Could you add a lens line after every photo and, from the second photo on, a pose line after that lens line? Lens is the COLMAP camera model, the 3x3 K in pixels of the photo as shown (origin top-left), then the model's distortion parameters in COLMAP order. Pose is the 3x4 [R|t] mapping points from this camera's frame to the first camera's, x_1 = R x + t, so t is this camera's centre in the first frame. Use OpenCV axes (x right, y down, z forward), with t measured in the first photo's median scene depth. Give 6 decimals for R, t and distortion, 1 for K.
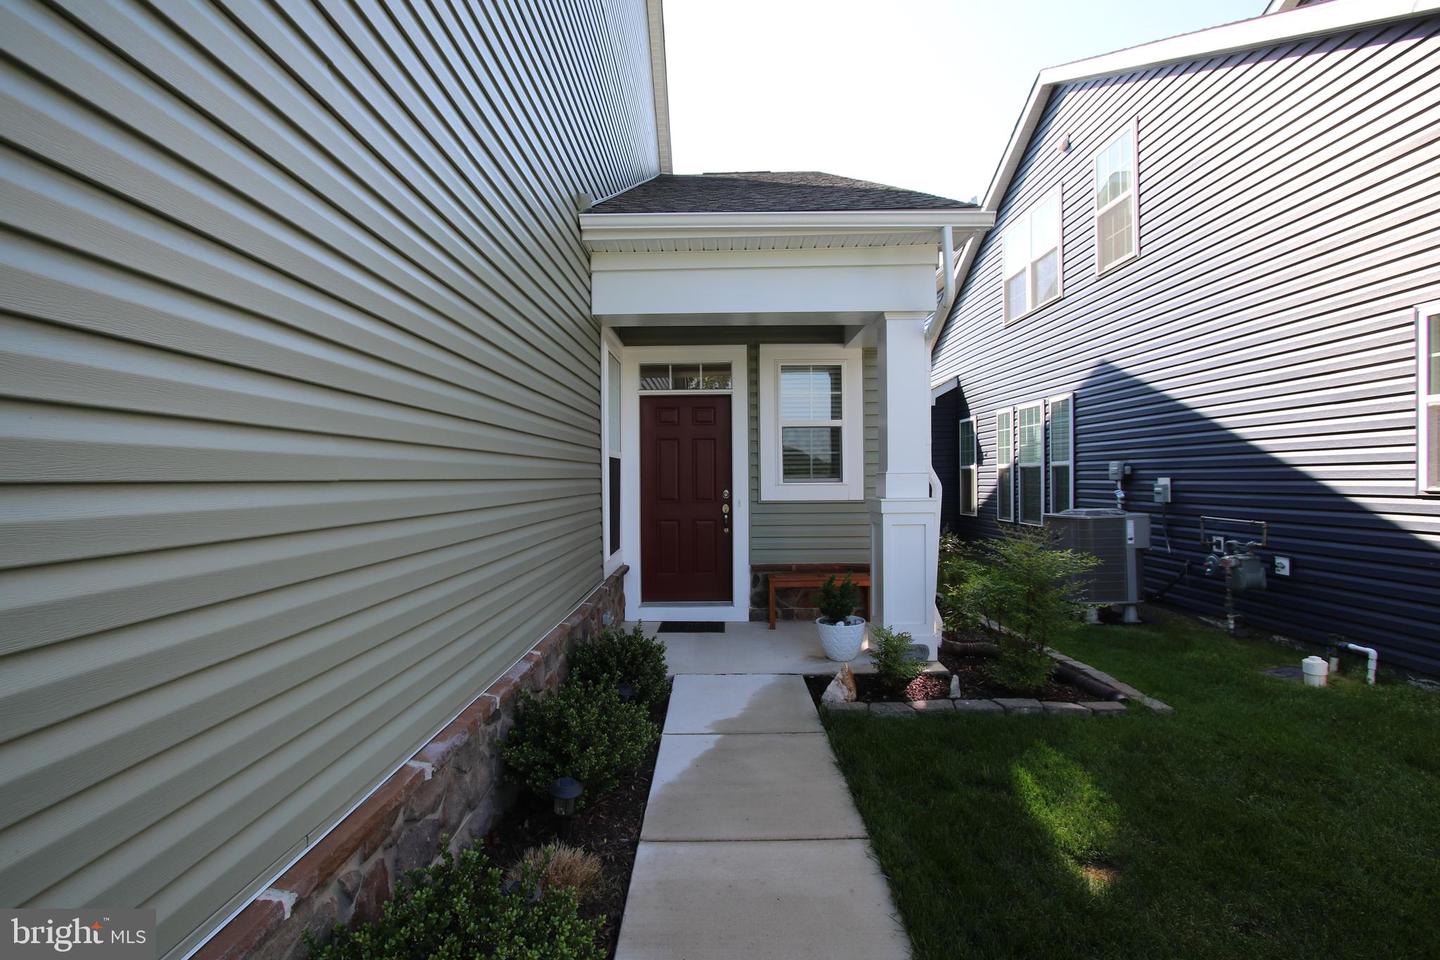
lens RADIAL K [[655.7, 0, 710.9], [0, 655.7, 483.2], [0, 0, 1]] dist [-0.016177, 0.002065]
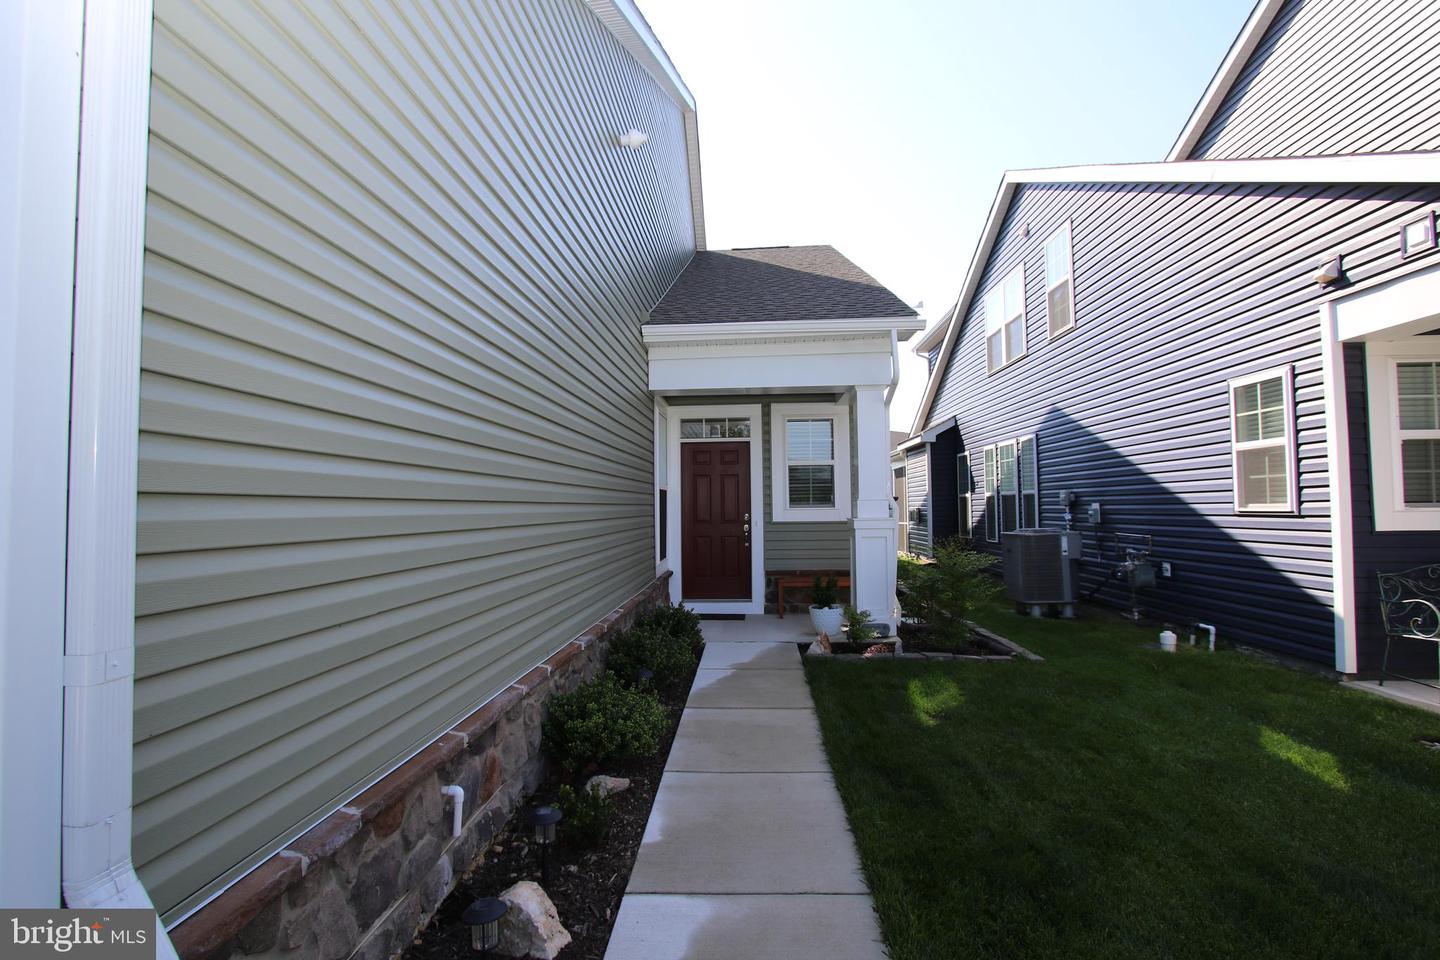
lens RADIAL K [[655.7, 0, 725.5], [0, 655.7, 480.3], [0, 0, 1]] dist [-0.016177, 0.002065]
pose [[0.999462, -0.004687, -0.032464, 0.025667], [0.003096, 0.998801, -0.048857, 0.008008], [0.032654, 0.048731, 0.998278, -0.330170]]
